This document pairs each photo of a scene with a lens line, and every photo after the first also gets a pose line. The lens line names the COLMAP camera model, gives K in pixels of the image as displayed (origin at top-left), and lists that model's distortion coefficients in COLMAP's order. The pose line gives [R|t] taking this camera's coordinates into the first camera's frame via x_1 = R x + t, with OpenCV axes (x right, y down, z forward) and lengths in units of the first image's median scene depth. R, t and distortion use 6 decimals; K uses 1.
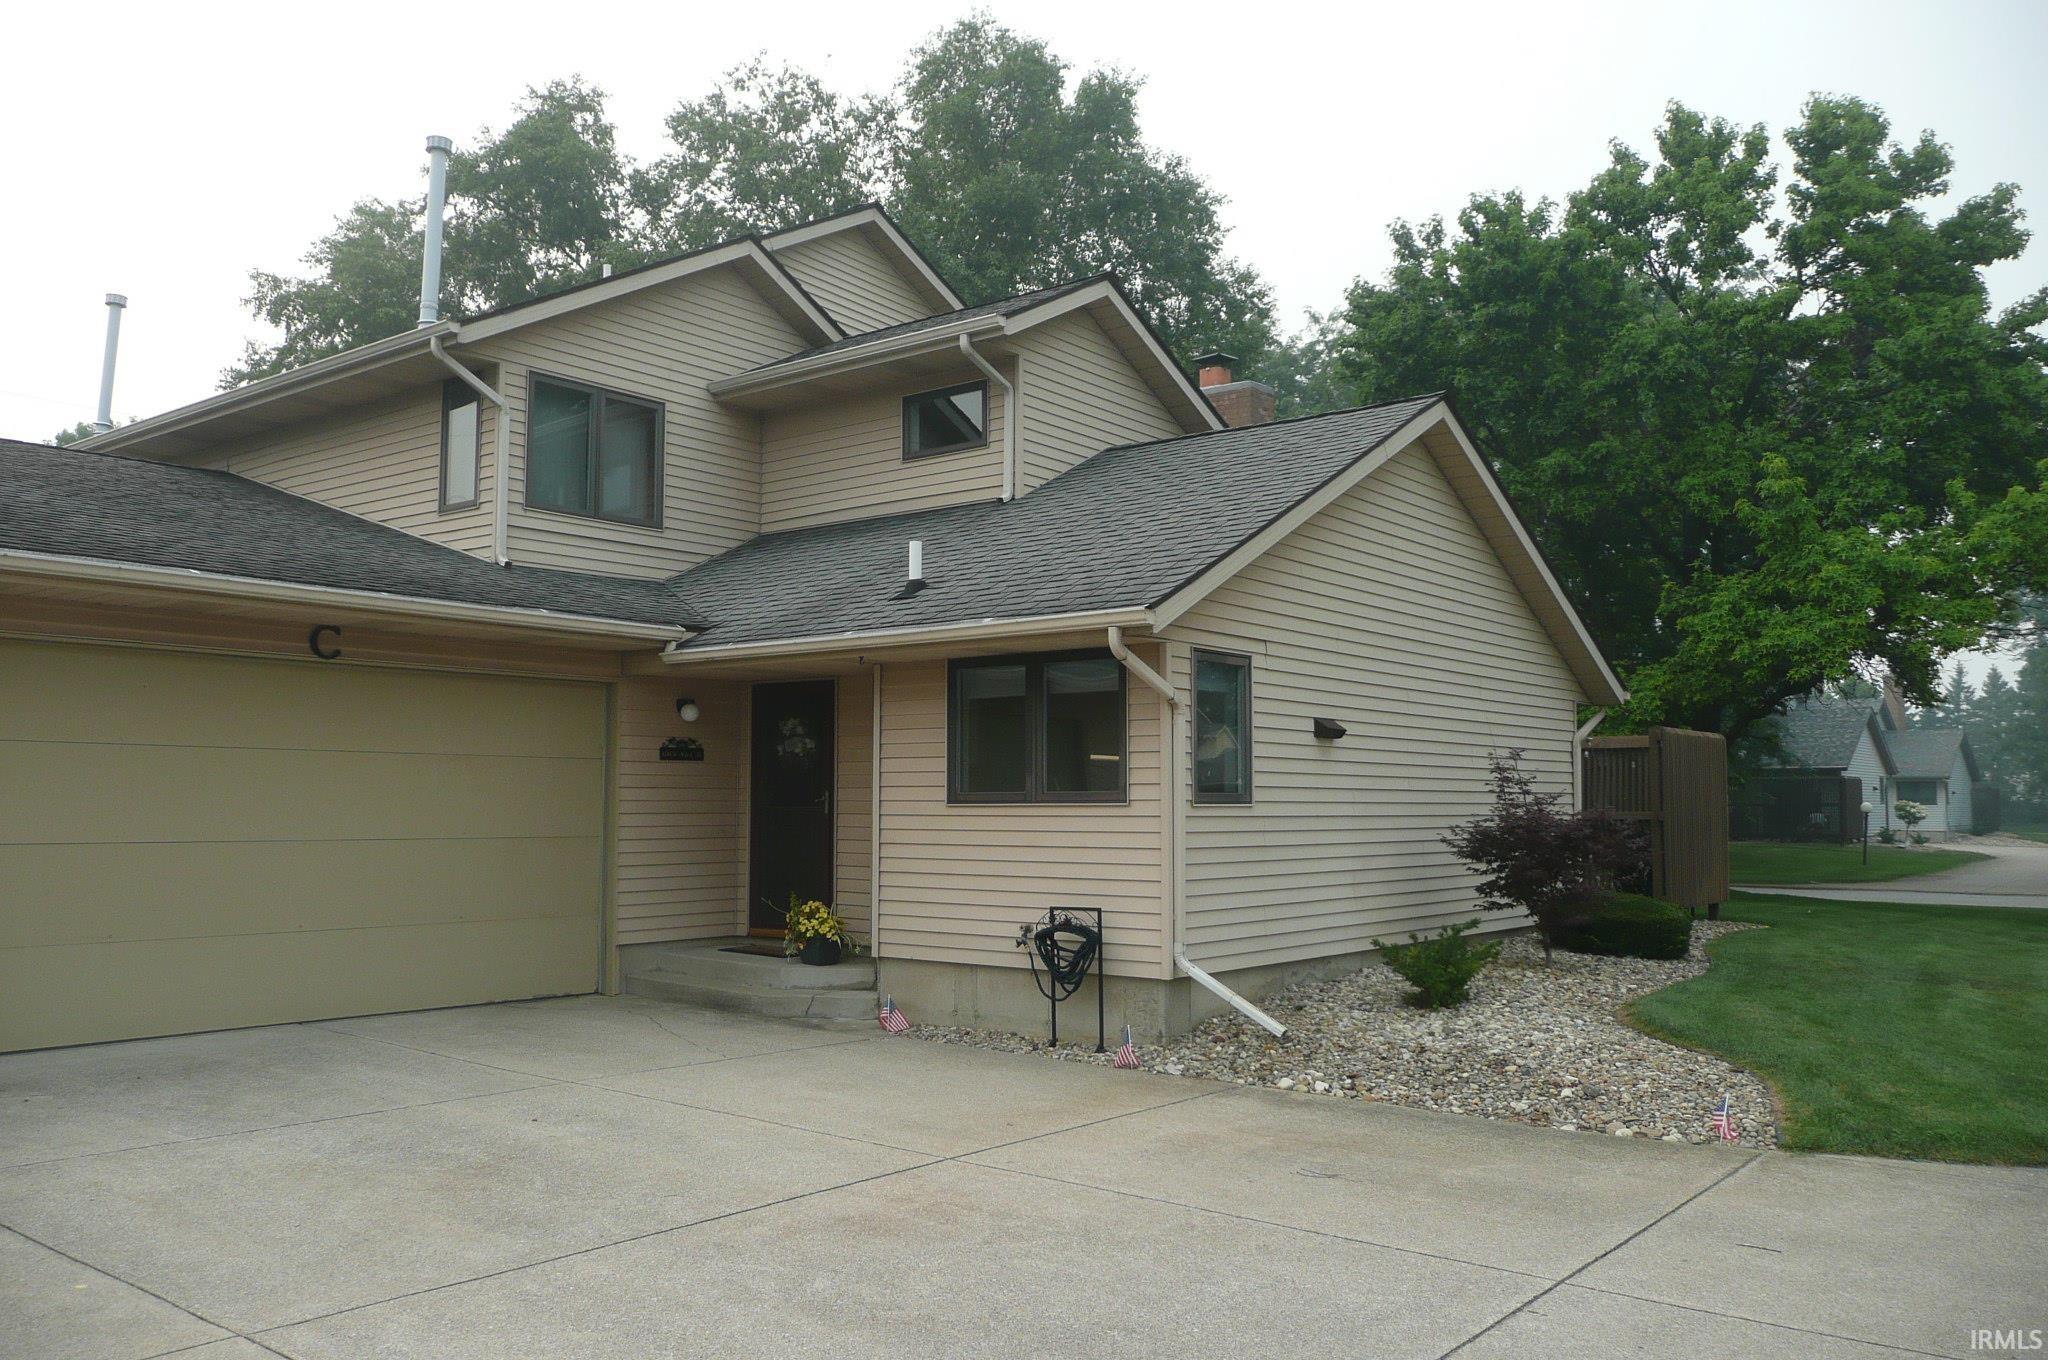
lens RADIAL K [[1634.3, 0, 1002.3], [0, 1634.3, 685.8], [0, 0, 1]] dist [-0.027821, 0.018107]
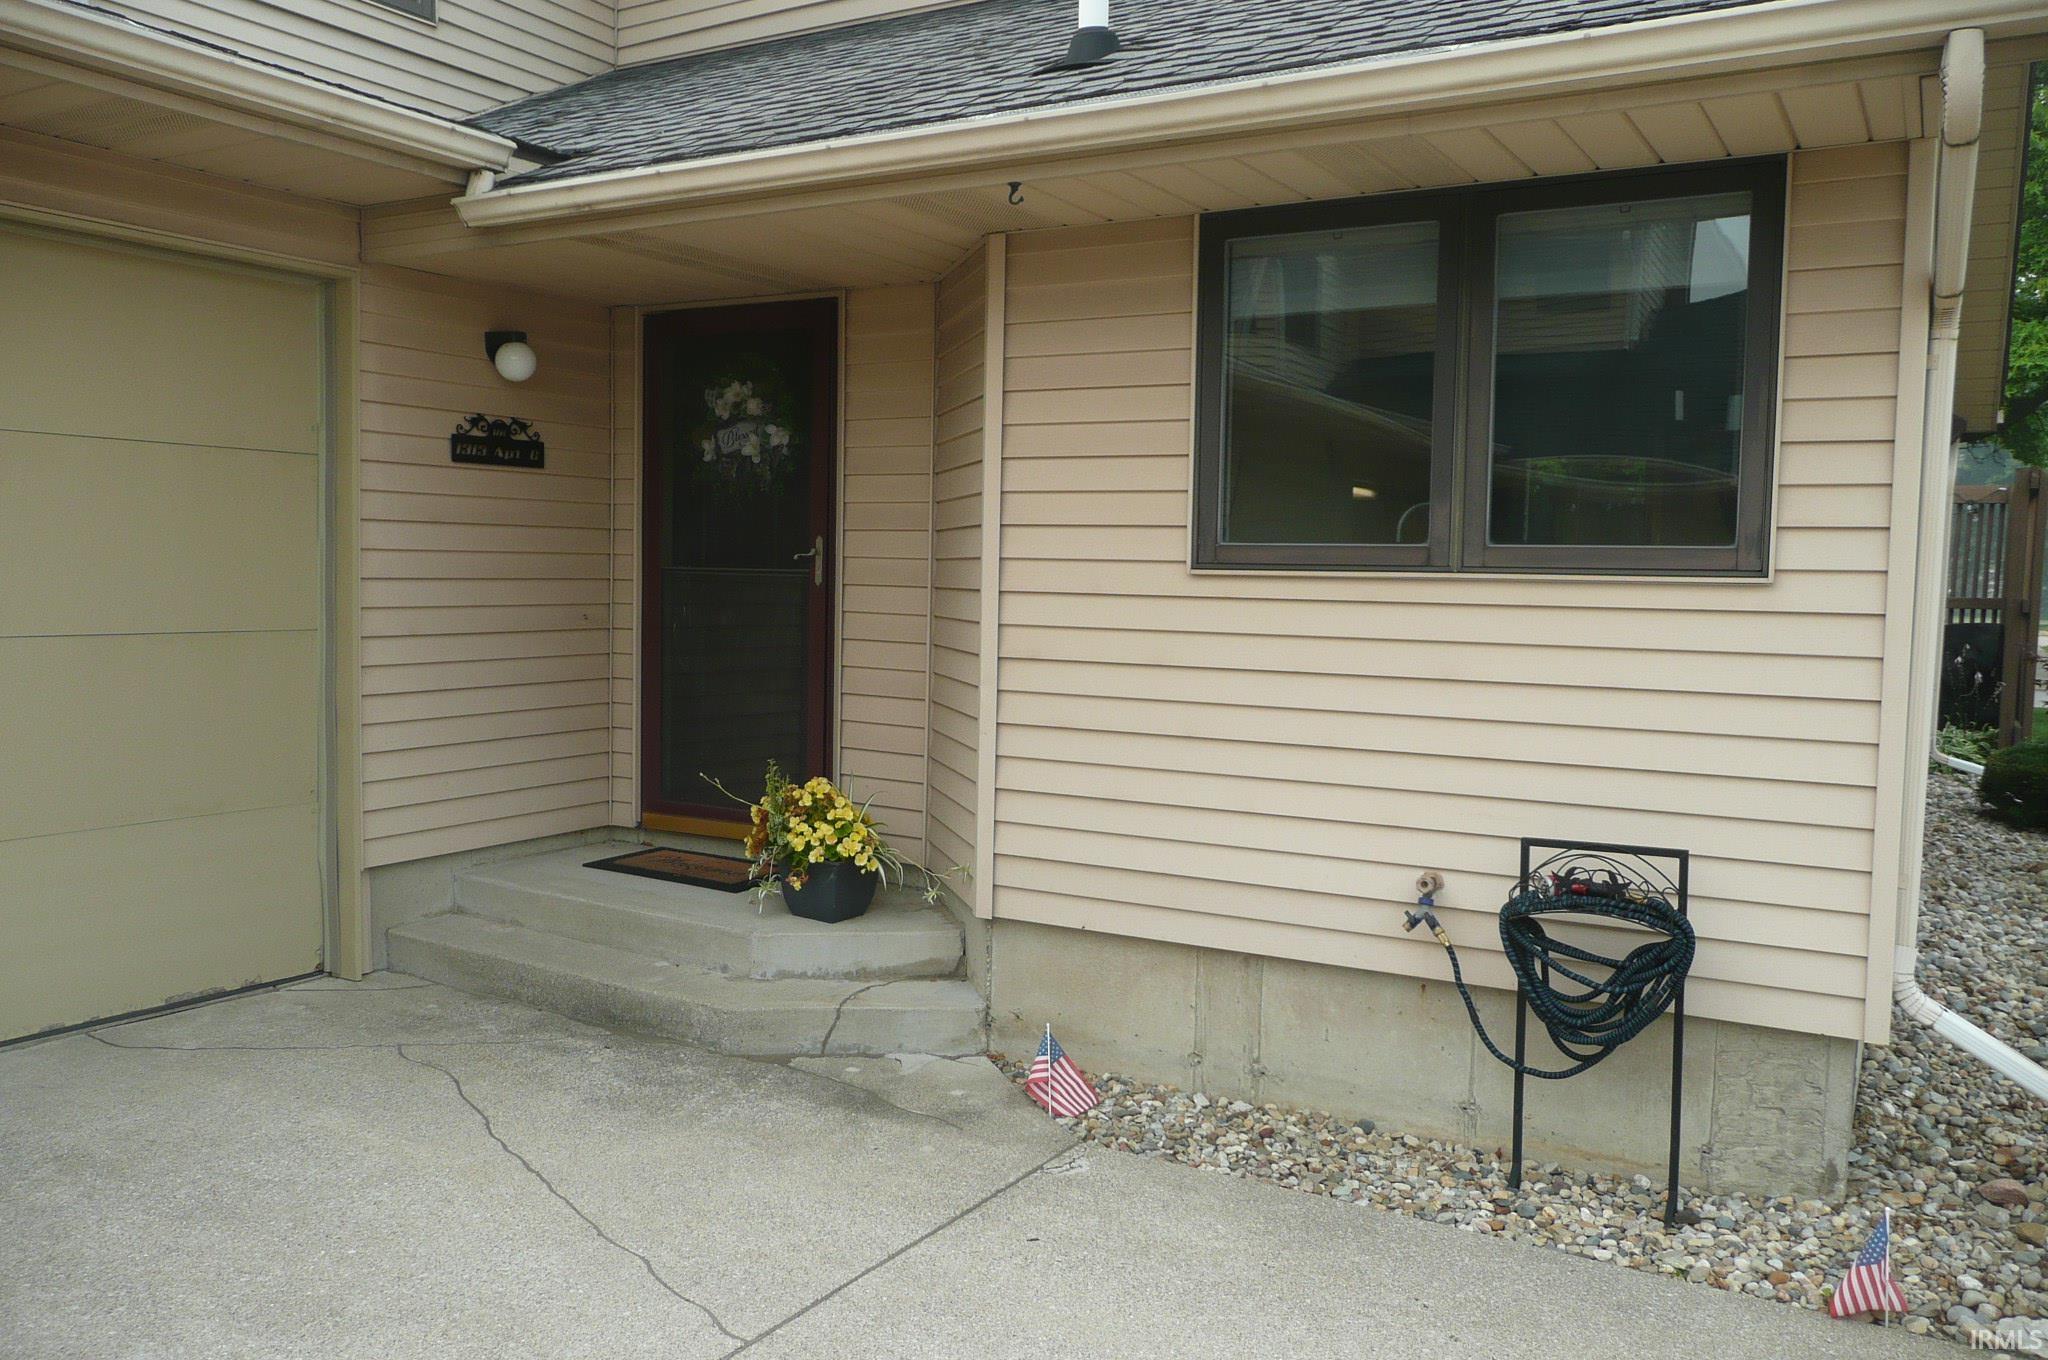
lens RADIAL K [[1634.3, 0, 994.2], [0, 1634.3, 680.0], [0, 0, 1]] dist [-0.027821, 0.018107]
pose [[0.989848, 0.007077, 0.141951, -0.125355], [-0.027028, 0.989907, 0.139117, 0.038780], [-0.139534, -0.141542, 0.980049, 0.530220]]
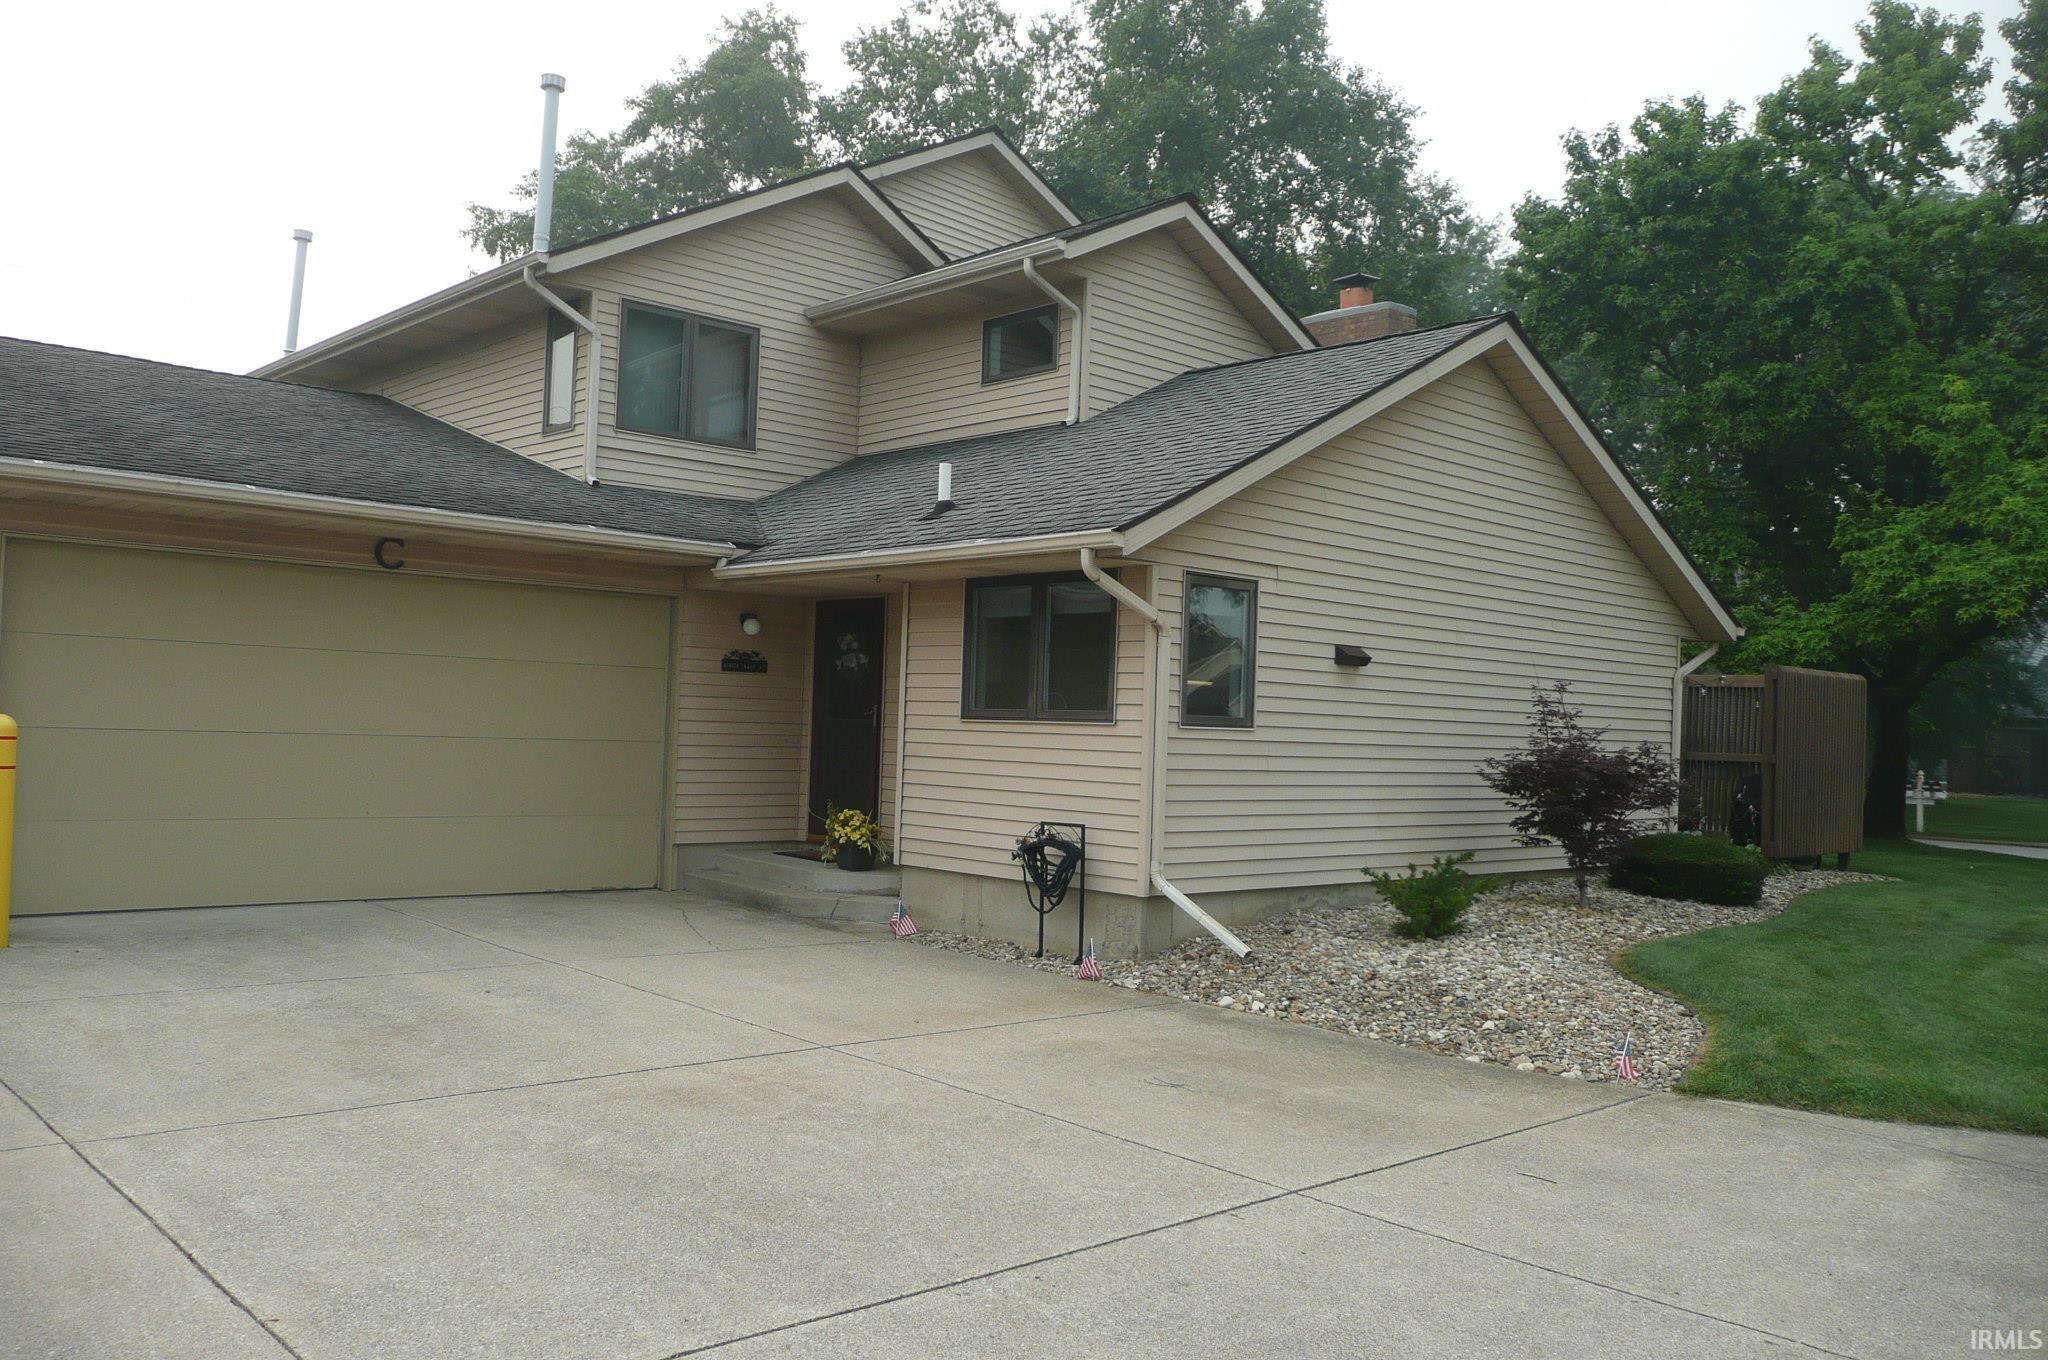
lens RADIAL K [[1634.3, 0, 1006.4], [0, 1634.3, 687.4], [0, 0, 1]] dist [-0.027821, 0.018107]
pose [[0.987847, 0.027045, -0.153056, 0.134480], [-0.019882, 0.998643, 0.048141, 0.001658], [0.154150, -0.044513, 0.987044, -0.010847]]
